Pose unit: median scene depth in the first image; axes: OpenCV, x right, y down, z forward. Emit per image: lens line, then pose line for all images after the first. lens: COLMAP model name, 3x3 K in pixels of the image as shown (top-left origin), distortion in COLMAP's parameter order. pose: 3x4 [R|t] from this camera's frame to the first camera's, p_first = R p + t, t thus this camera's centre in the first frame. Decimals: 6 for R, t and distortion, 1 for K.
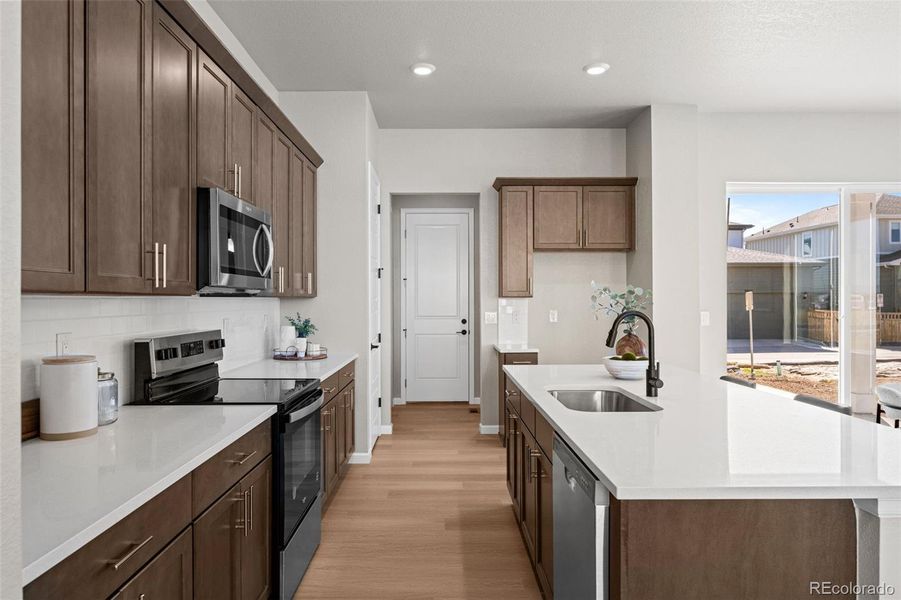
lens RADIAL K [[573.7, 0, 459.5], [0, 573.7, 302.1], [0, 0, 1]] dist [-0.009324, 0.006015]
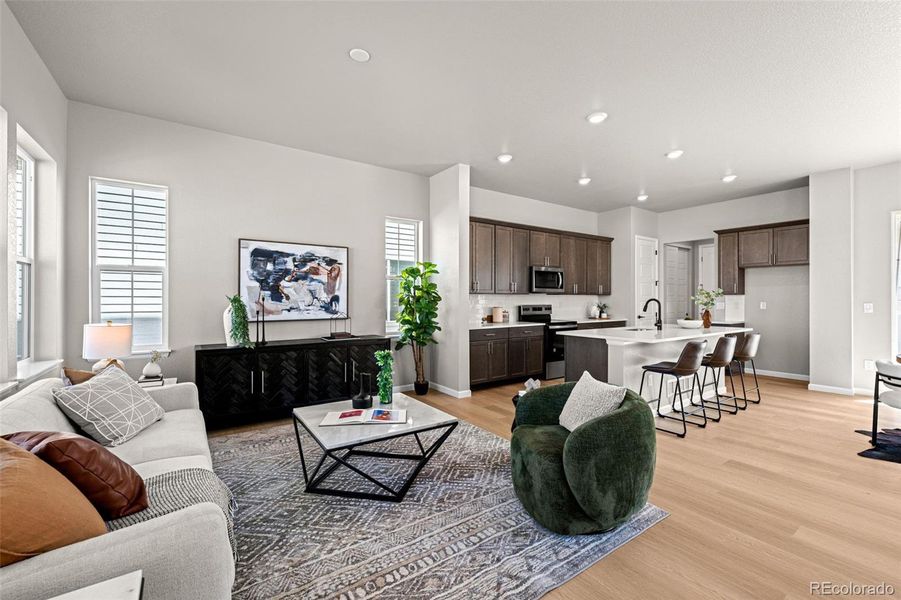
lens RADIAL K [[374.4, 0, 452.8], [0, 374.4, 301.2], [0, 0, 1]] dist [0.000926, -0.001177]
pose [[0.560233, 0.007611, -0.828300, 0.683496], [-0.005725, 0.999969, 0.005316, 0.012420], [0.828316, 0.001764, 0.560259, -0.435256]]
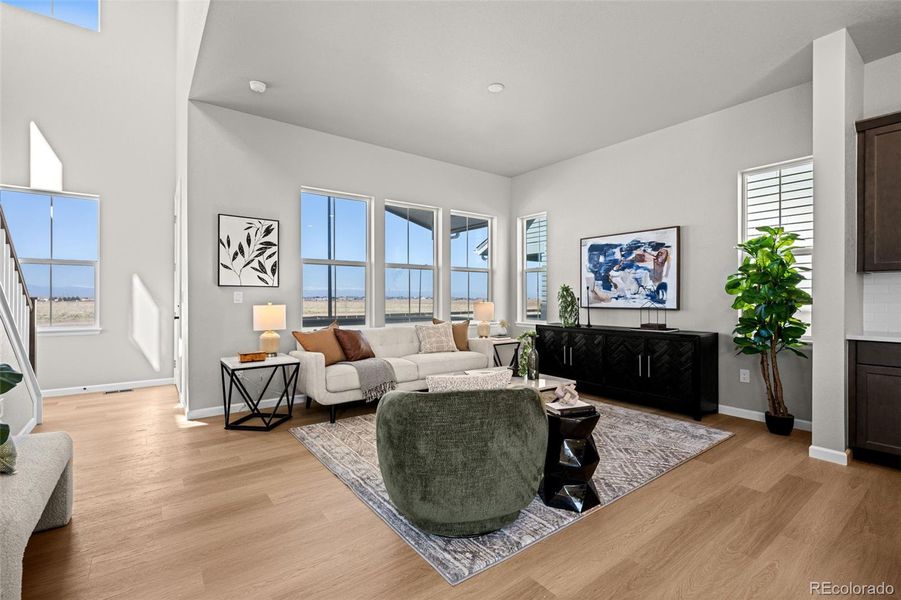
lens RADIAL K [[406.3, 0, 454.0], [0, 406.3, 296.6], [0, 0, 1]] dist [0.005029, 0.000101]
pose [[-0.806542, -0.000688, -0.591176, 0.658004], [-0.002203, 0.999996, 0.001843, 0.035283], [0.591173, 0.002789, -0.806540, 0.306892]]
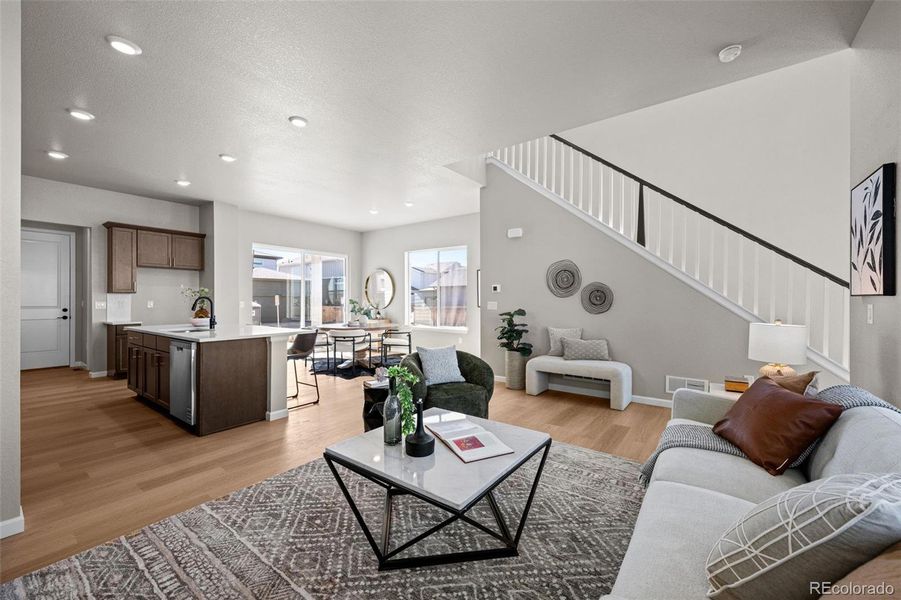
lens RADIAL K [[360.4, 0, 450.8], [0, 360.4, 301.4], [0, 0, 1]] dist [0.002072, 0.001495]
pose [[0.623154, 0.003802, 0.782090, -0.155736], [-0.000059, 0.999988, -0.004815, 0.025521], [-0.782099, 0.002954, 0.623147, -0.499768]]
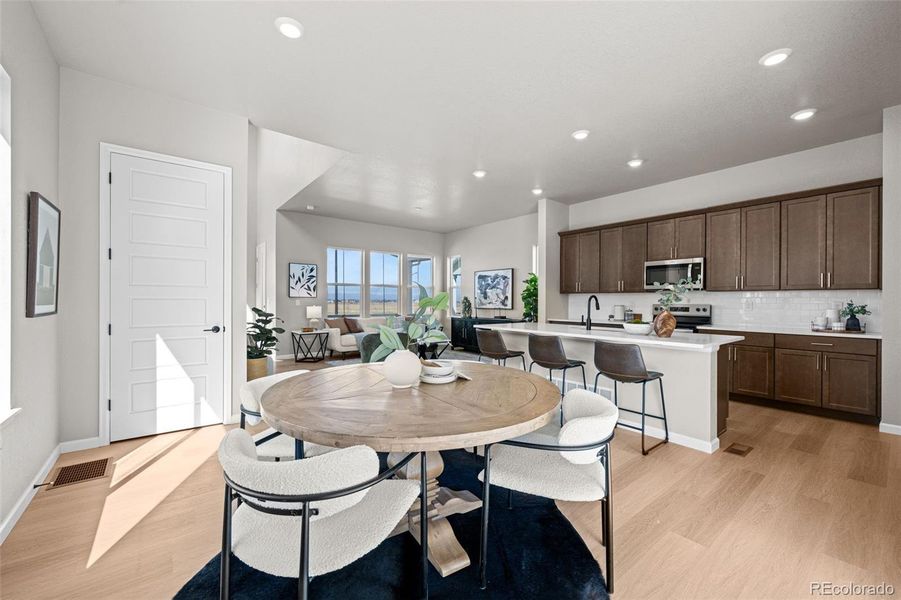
lens RADIAL K [[374.4, 0, 455.6], [0, 374.4, 302.2], [0, 0, 1]] dist [0.000926, -0.001177]
pose [[-0.791074, 0.000321, -0.611720, 0.969750], [-0.006541, 0.999938, 0.008983, 0.019616], [0.611686, 0.011107, -0.791023, 1.057492]]
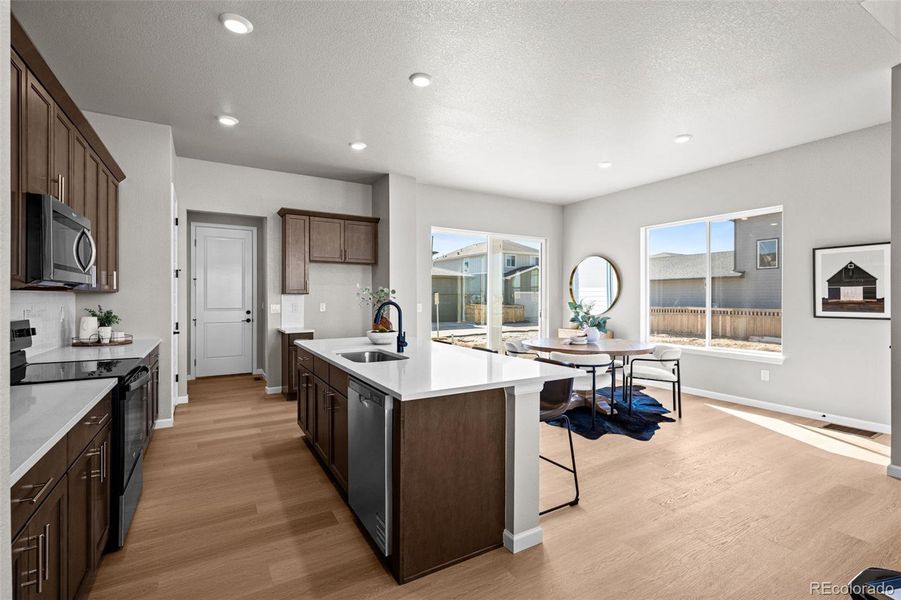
lens RADIAL K [[403.0, 0, 450.7], [0, 403.0, 297.8], [0, 0, 1]] dist [0.007453, 0.001148]
pose [[0.872555, 0.004723, 0.488492, -0.063179], [-0.002746, 0.999985, -0.004763, 0.005221], [-0.488508, 0.002815, 0.872555, -0.059562]]
